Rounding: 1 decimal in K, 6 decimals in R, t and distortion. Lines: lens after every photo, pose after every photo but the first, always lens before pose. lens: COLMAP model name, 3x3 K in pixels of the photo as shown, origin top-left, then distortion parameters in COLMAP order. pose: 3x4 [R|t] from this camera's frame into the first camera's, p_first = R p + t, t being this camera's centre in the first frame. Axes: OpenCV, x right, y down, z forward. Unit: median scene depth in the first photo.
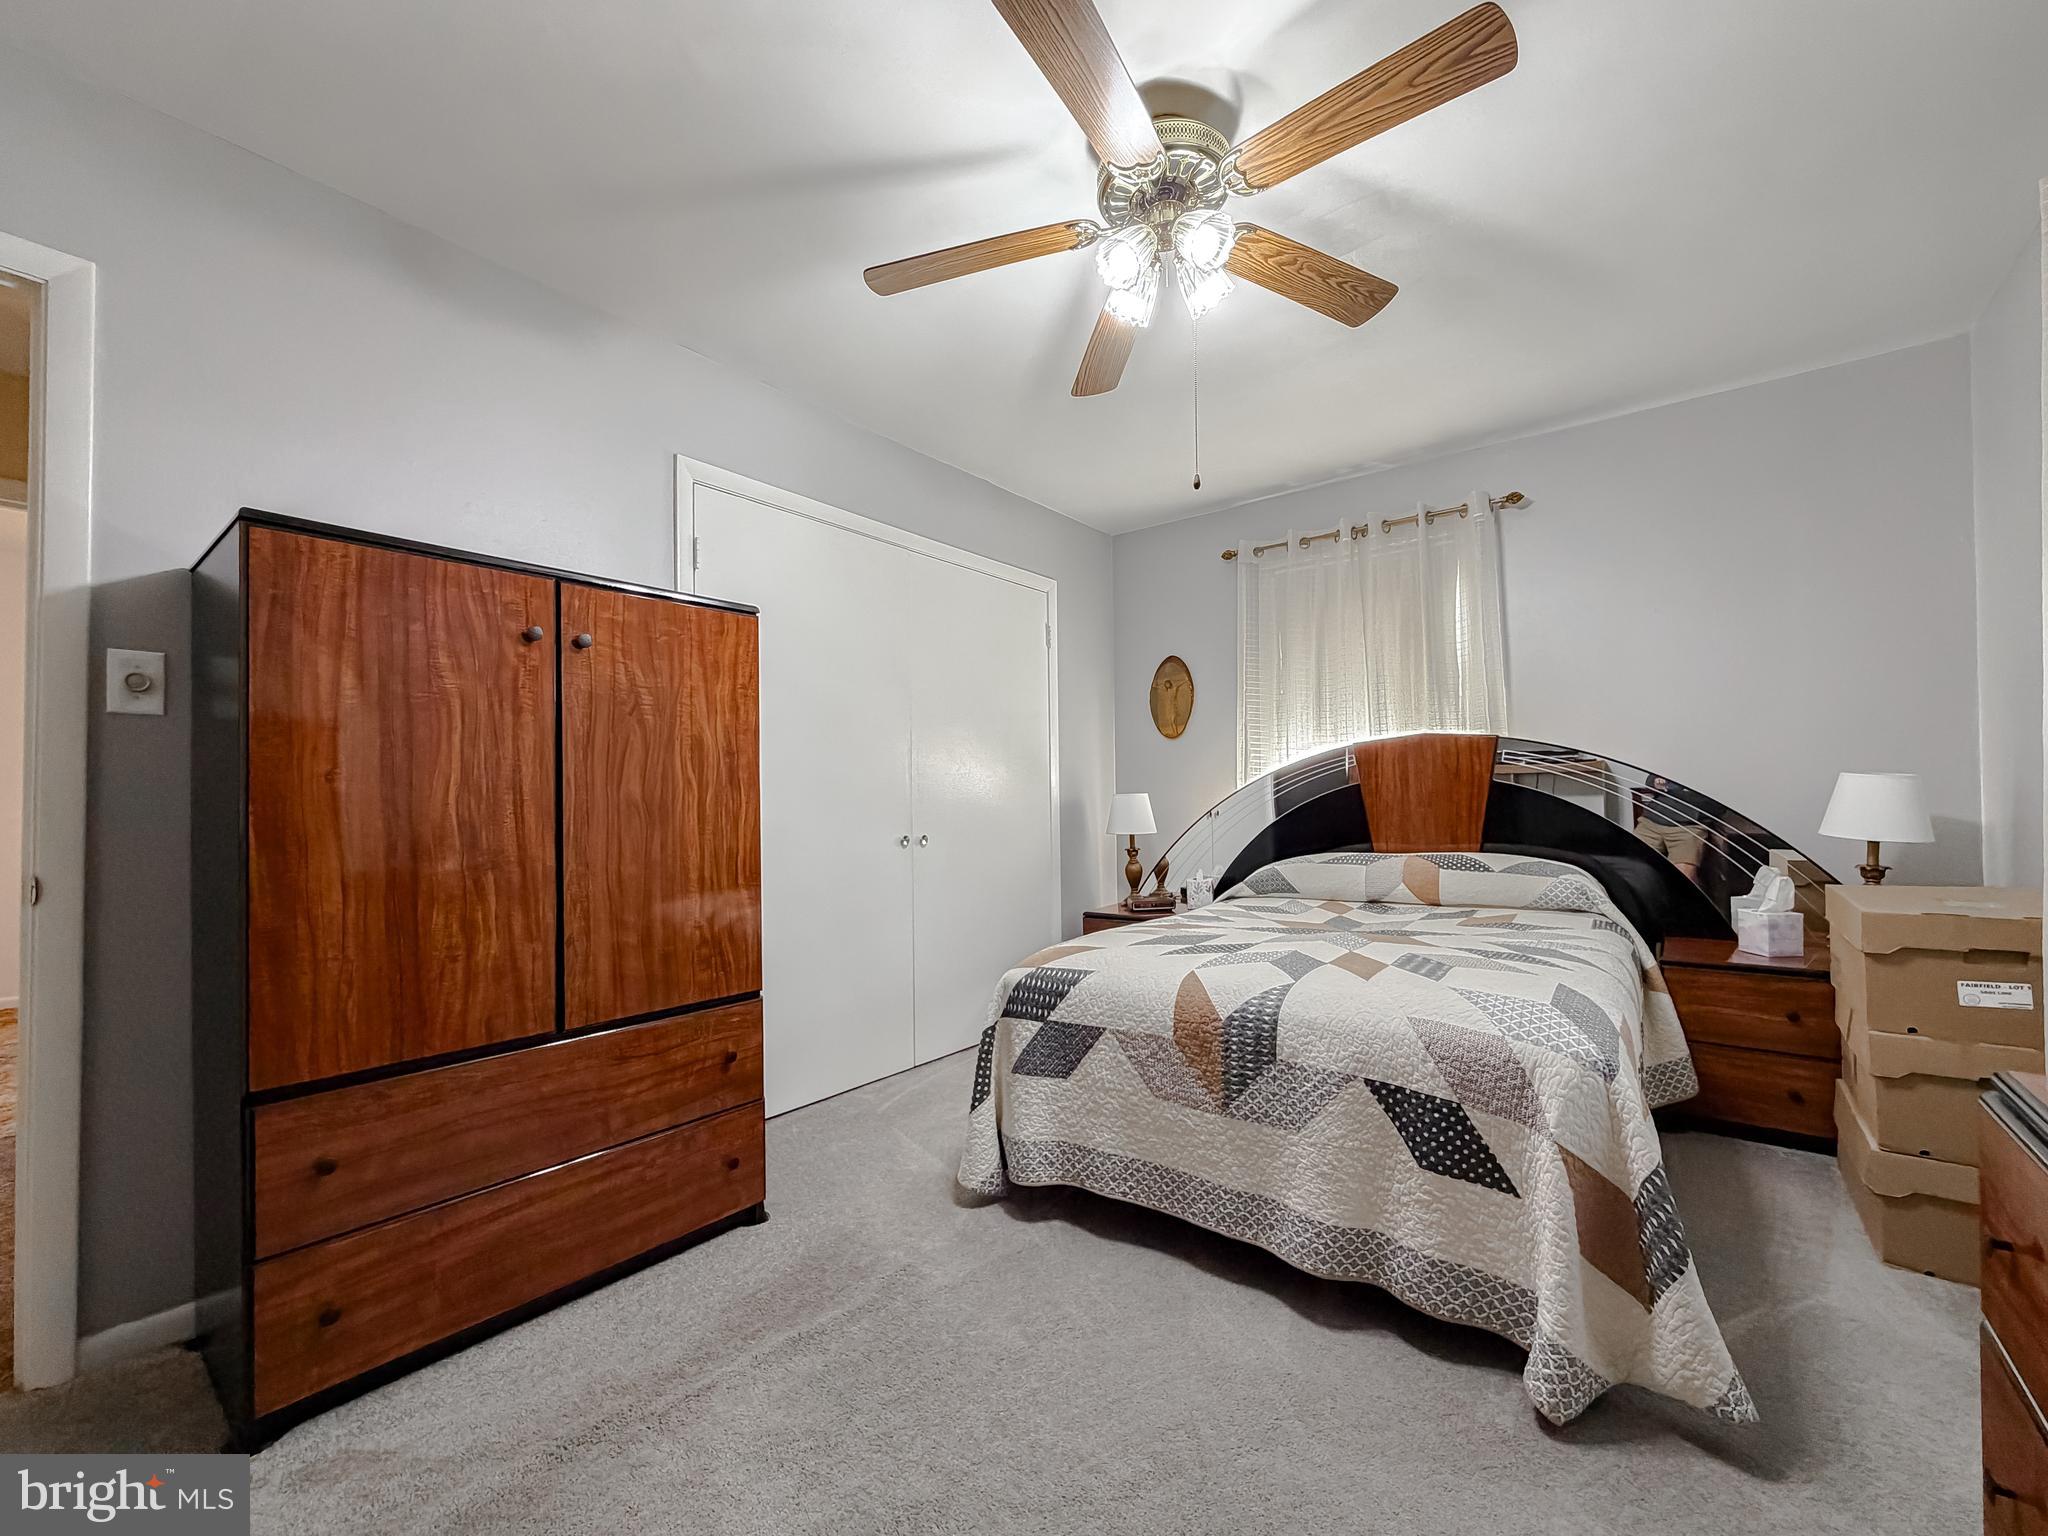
lens RADIAL K [[837.1, 0, 1025.0], [0, 837.1, 780.8], [0, 0, 1]] dist [0.001879, 0.000125]
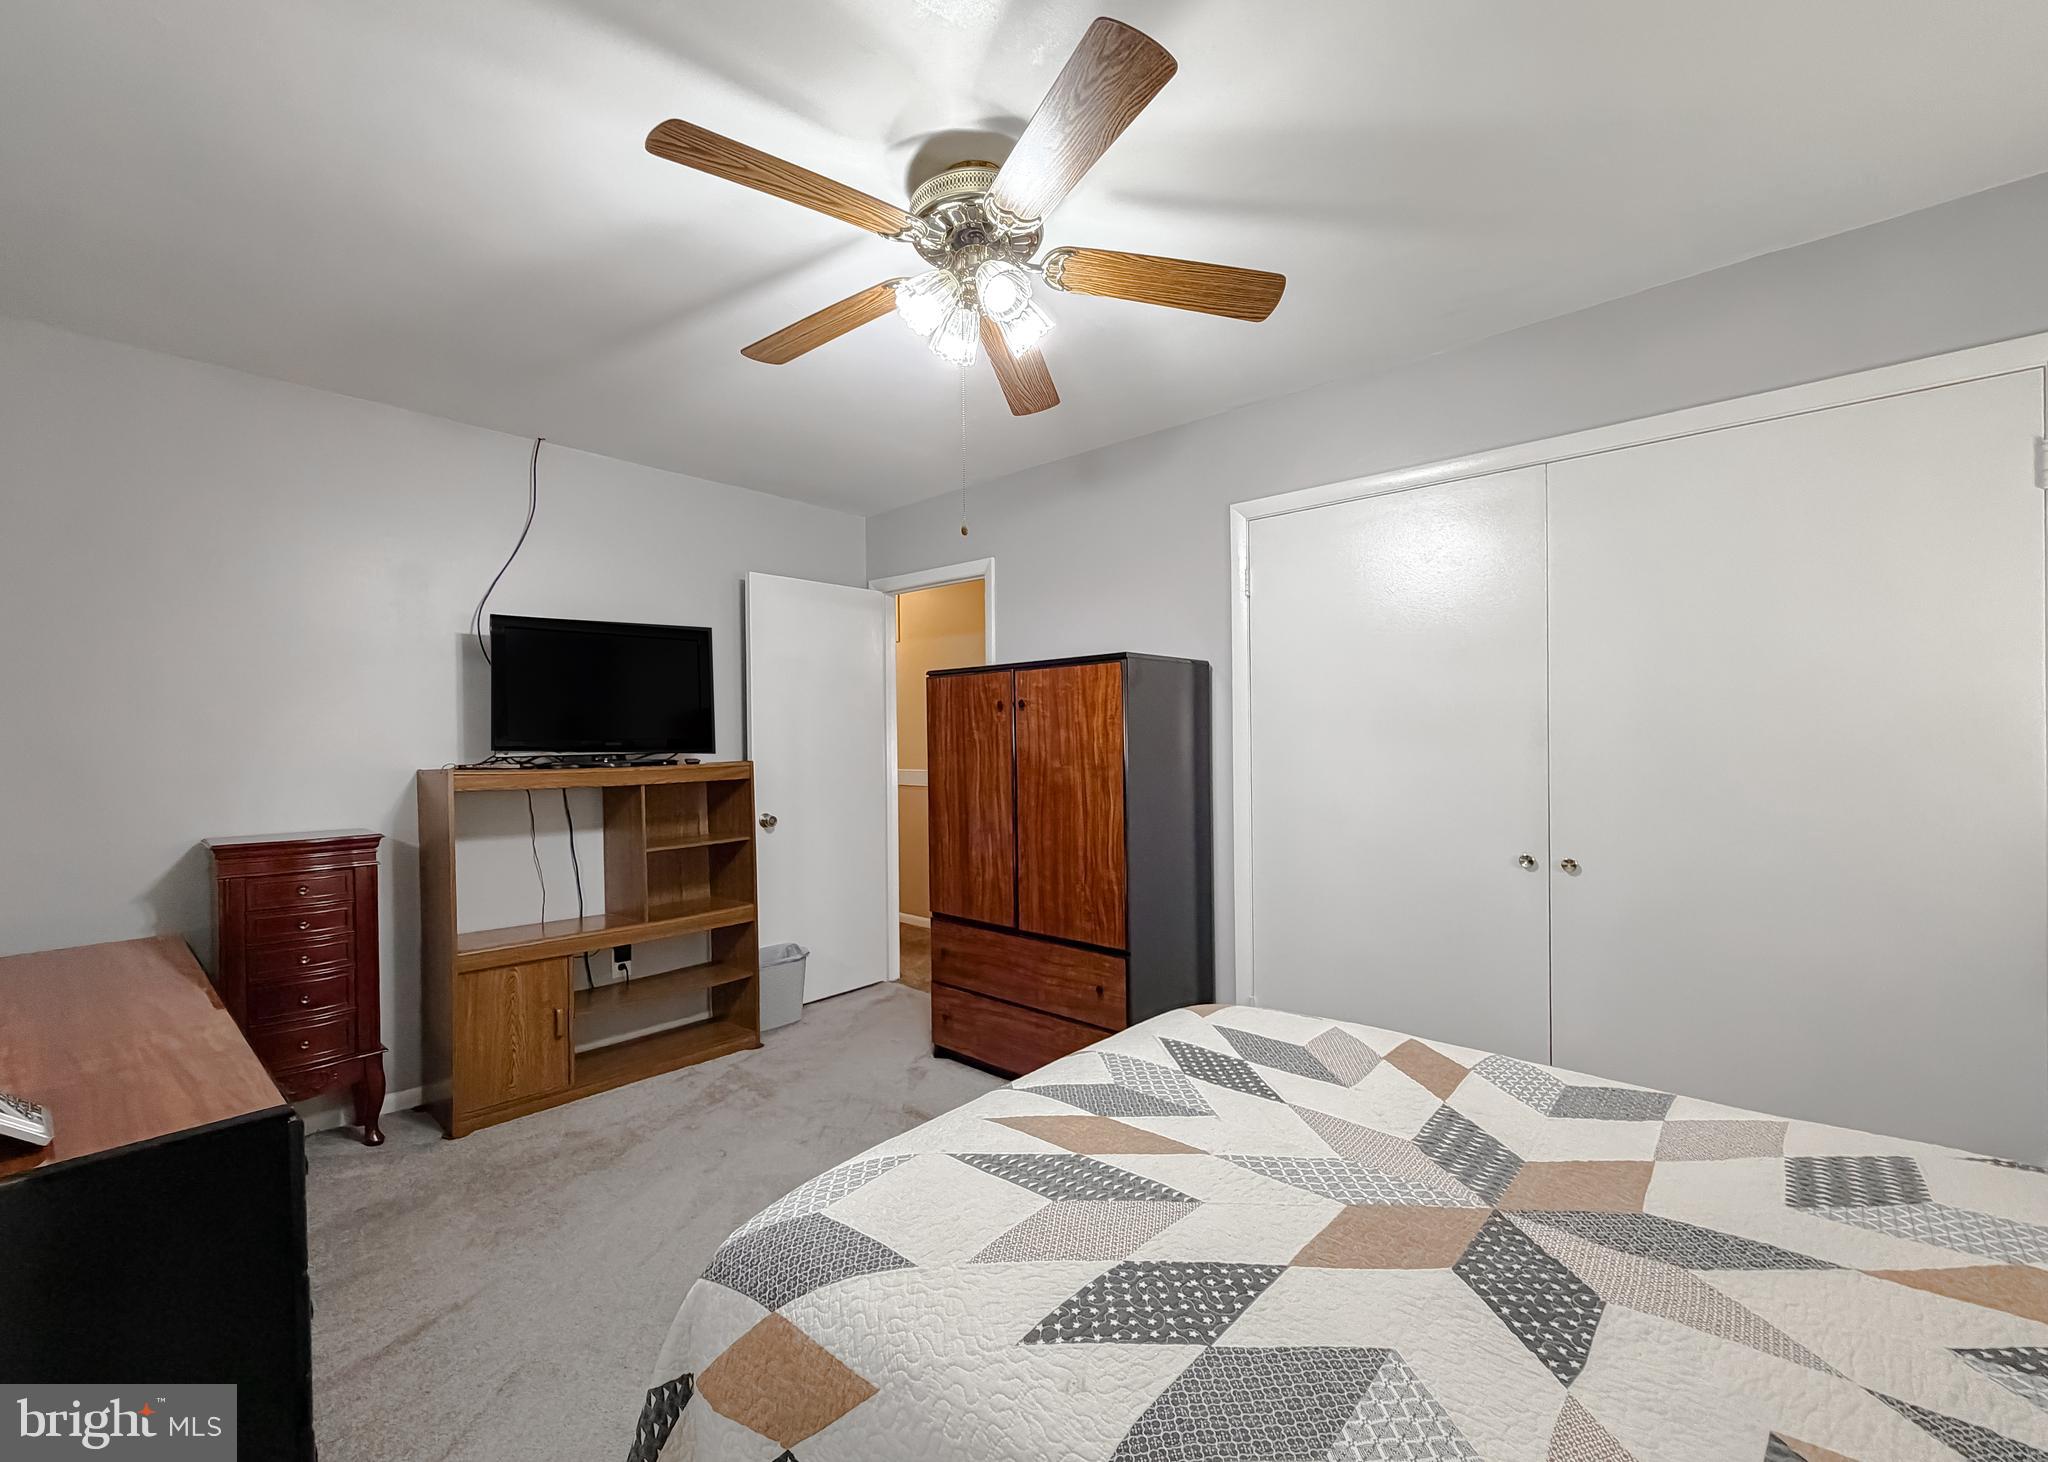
lens RADIAL K [[870.7, 0, 1026.1], [0, 870.7, 733.0], [0, 0, 1]] dist [-0.001164, -0.000022]
pose [[-0.058946, 0.015048, -0.998148, 1.166155], [0.040348, 0.999105, 0.012679, -0.123975], [0.997445, -0.039526, -0.059500, 1.066084]]
